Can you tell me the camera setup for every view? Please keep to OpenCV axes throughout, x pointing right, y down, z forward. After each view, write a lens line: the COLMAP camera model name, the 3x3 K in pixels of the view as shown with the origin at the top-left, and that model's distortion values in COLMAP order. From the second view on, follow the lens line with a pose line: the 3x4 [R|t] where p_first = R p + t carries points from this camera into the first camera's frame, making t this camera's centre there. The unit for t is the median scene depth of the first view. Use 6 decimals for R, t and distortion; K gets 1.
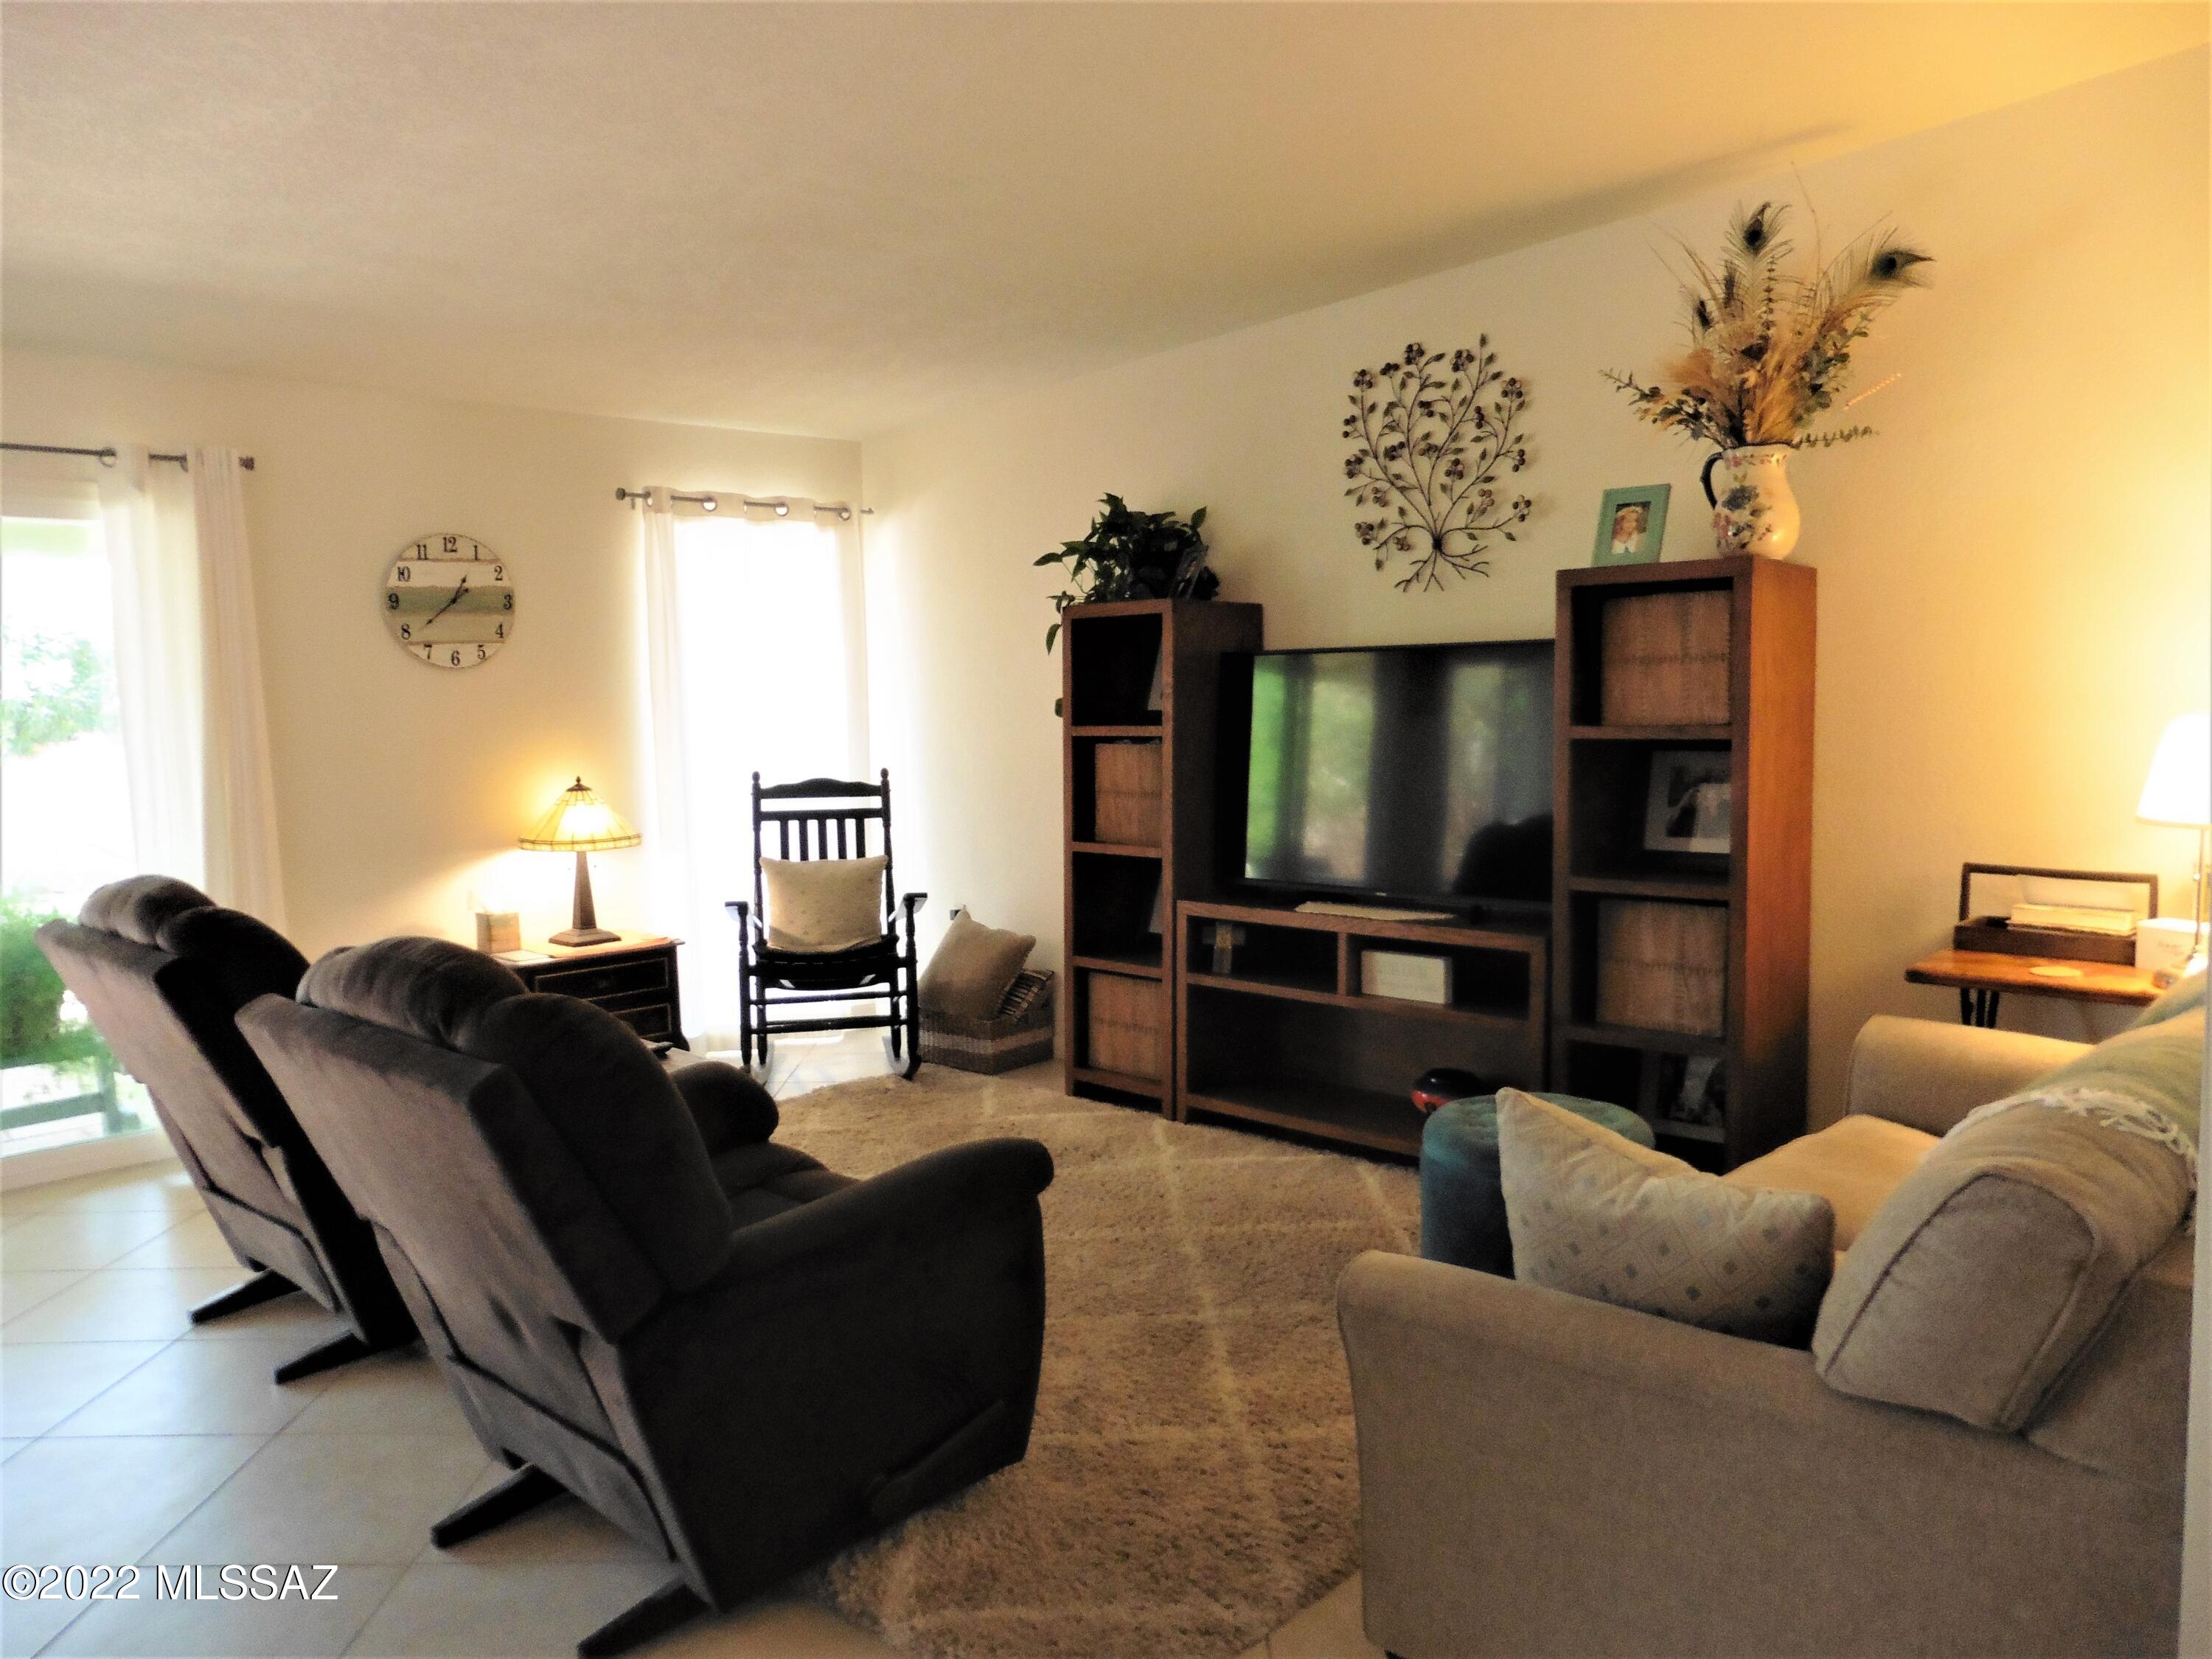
lens RADIAL K [[1611.5, 0, 1110.5], [0, 1611.5, 831.1], [0, 0, 1]] dist [-0.004910, -0.000391]
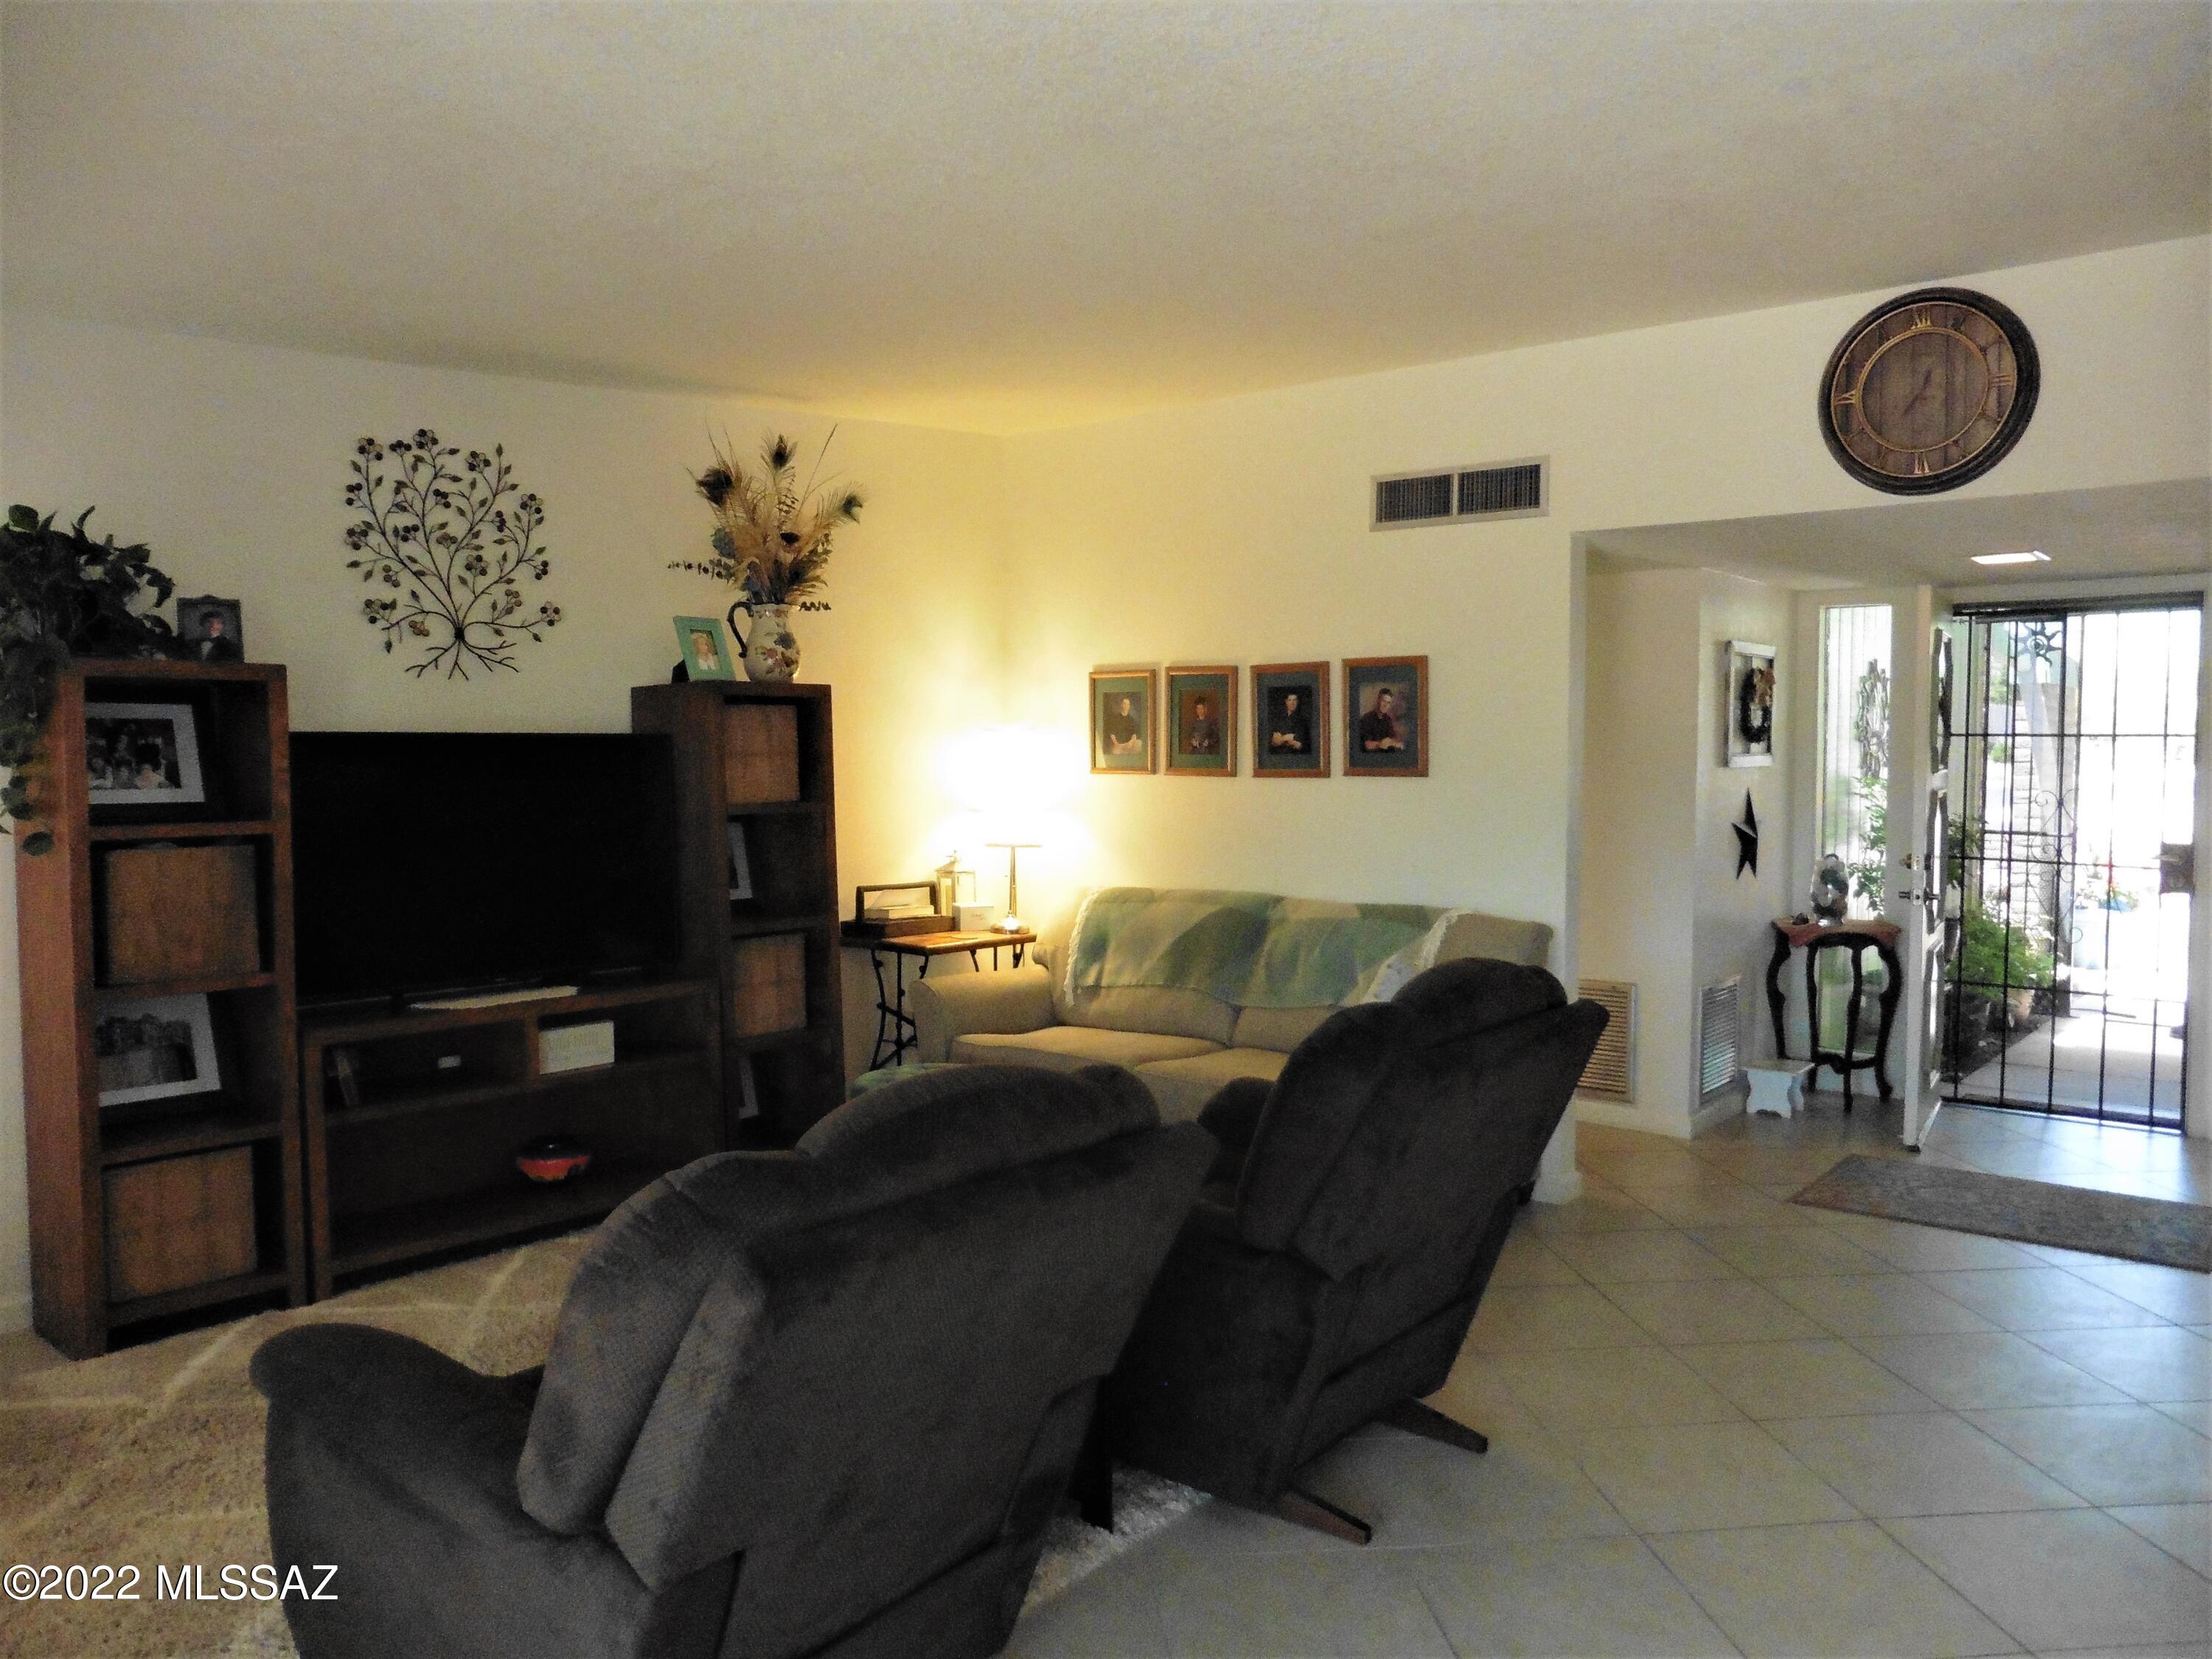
lens RADIAL K [[1611.5, 0, 1107.9], [0, 1611.5, 835.8], [0, 0, 1]] dist [-0.004910, -0.000391]
pose [[-0.056512, -0.035367, 0.997775, -0.840239], [0.088761, 0.995237, 0.040305, -0.056684], [-0.994449, 0.090841, -0.053104, 0.662223]]
